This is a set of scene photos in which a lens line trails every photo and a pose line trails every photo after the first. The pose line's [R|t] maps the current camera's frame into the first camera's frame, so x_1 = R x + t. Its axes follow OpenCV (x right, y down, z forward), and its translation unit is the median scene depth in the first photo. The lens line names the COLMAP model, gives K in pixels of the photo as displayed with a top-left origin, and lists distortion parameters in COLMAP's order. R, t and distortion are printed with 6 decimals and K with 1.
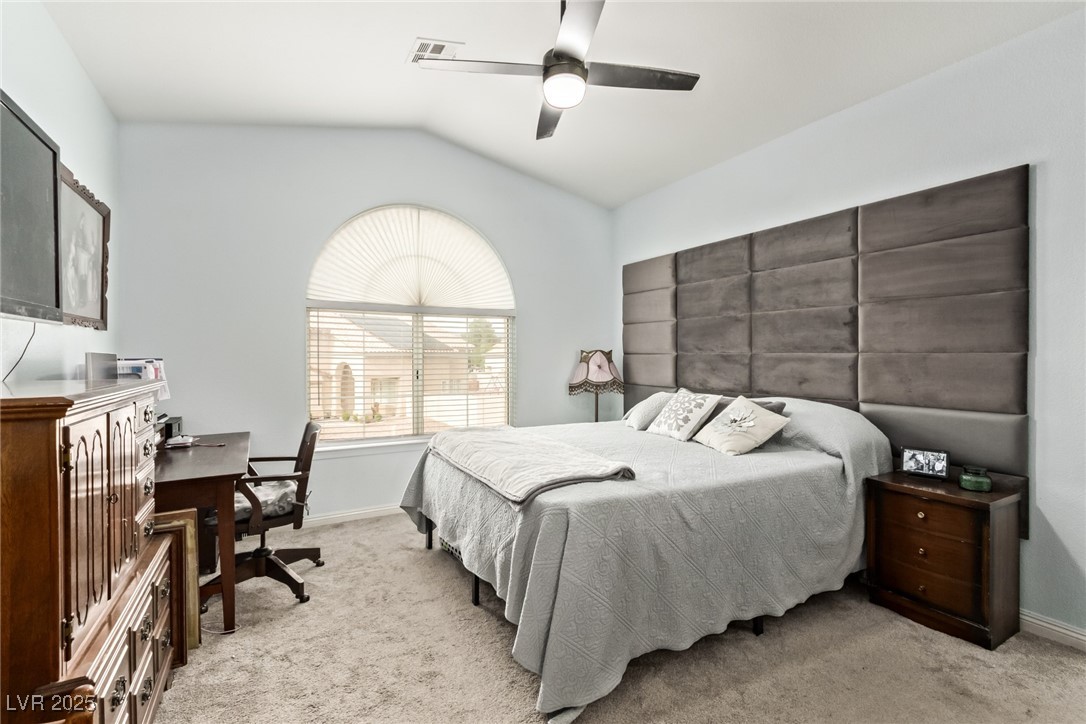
lens RADIAL K [[499.5, 0, 545.6], [0, 499.5, 361.2], [0, 0, 1]] dist [-0.004021, -0.000234]
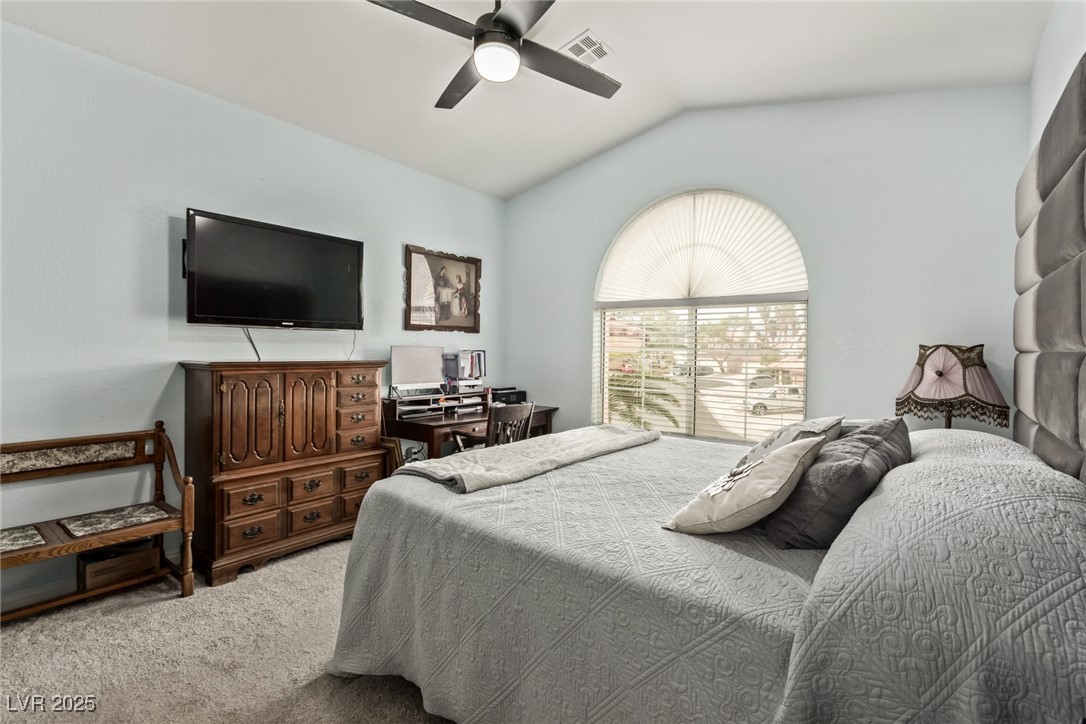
lens RADIAL K [[499.5, 0, 544.7], [0, 499.5, 354.1], [0, 0, 1]] dist [-0.004021, -0.000234]
pose [[0.399746, 0.017010, -0.916468, 0.475347], [-0.020391, 0.999745, 0.009662, -0.008632], [0.916399, 0.014825, 0.399991, 0.356651]]
